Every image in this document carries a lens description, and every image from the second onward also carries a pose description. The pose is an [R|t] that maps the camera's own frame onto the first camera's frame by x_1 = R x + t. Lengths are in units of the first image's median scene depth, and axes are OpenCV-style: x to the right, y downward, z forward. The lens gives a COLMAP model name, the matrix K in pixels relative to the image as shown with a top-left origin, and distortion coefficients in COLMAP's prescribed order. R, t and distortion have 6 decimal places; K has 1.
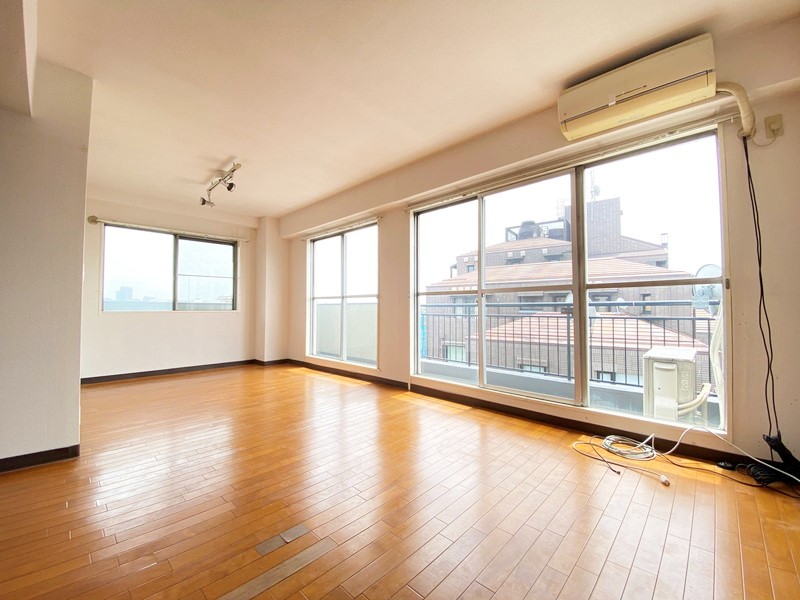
lens RADIAL K [[322.5, 0, 400.0], [0, 322.5, 300.0], [0, 0, 1]] dist [-0.024192, -0.000646]
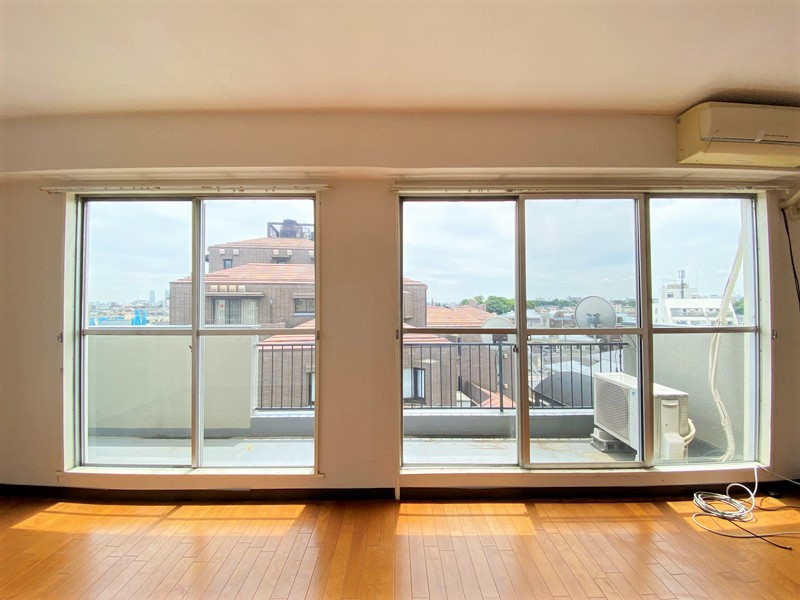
lens RADIAL K [[322.5, 0, 400.0], [0, 322.5, 300.0], [0, 0, 1]] dist [-0.024192, -0.000646]
pose [[0.723050, 0.011884, 0.690694, -0.357345], [-0.017755, 0.999841, 0.001383, -0.078368], [-0.690568, -0.013263, 0.723146, 0.561919]]
